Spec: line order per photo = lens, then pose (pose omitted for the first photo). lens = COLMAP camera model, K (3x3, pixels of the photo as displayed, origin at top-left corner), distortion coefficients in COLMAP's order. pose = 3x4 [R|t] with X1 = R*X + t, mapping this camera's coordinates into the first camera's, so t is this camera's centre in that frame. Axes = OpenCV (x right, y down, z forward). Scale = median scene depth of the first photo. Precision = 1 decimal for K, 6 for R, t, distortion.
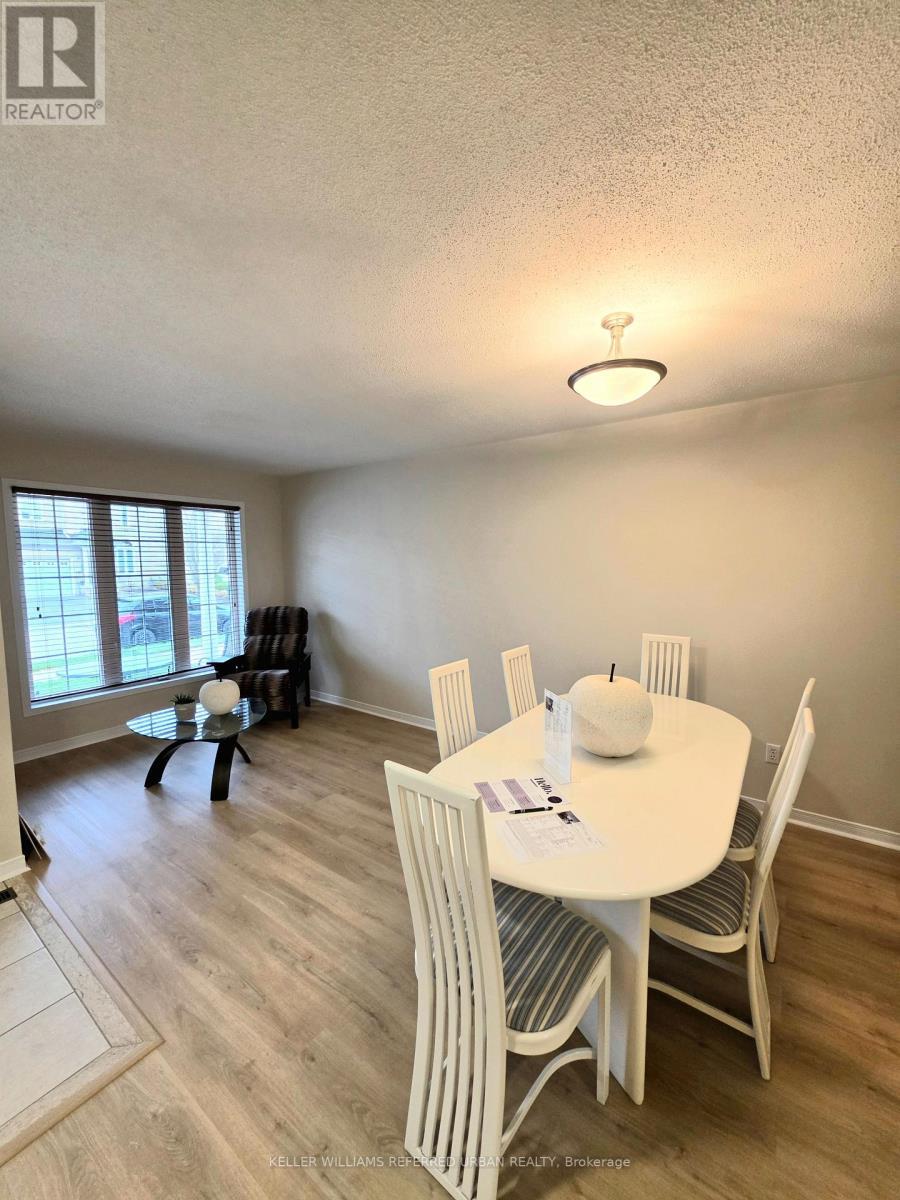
lens RADIAL K [[478.0, 0, 452.3], [0, 478.0, 608.0], [0, 0, 1]] dist [0.000412, 0.000119]
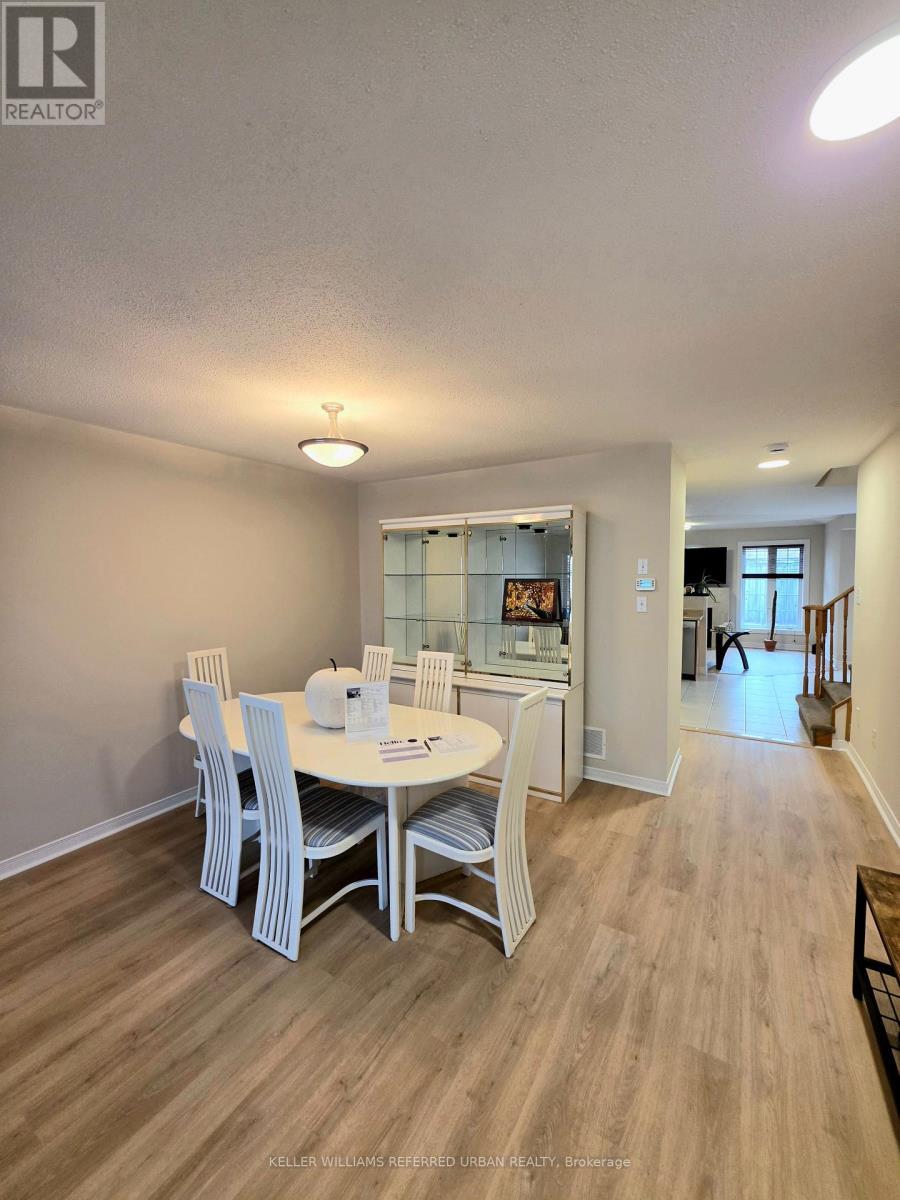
lens RADIAL K [[478.0, 0, 455.4], [0, 478.0, 599.3], [0, 0, 1]] dist [0.000412, 0.000119]
pose [[-0.081406, -0.041491, 0.995817, -1.198848], [0.102838, 0.993451, 0.049799, -0.093401], [-0.991361, 0.106462, -0.076606, 0.885603]]
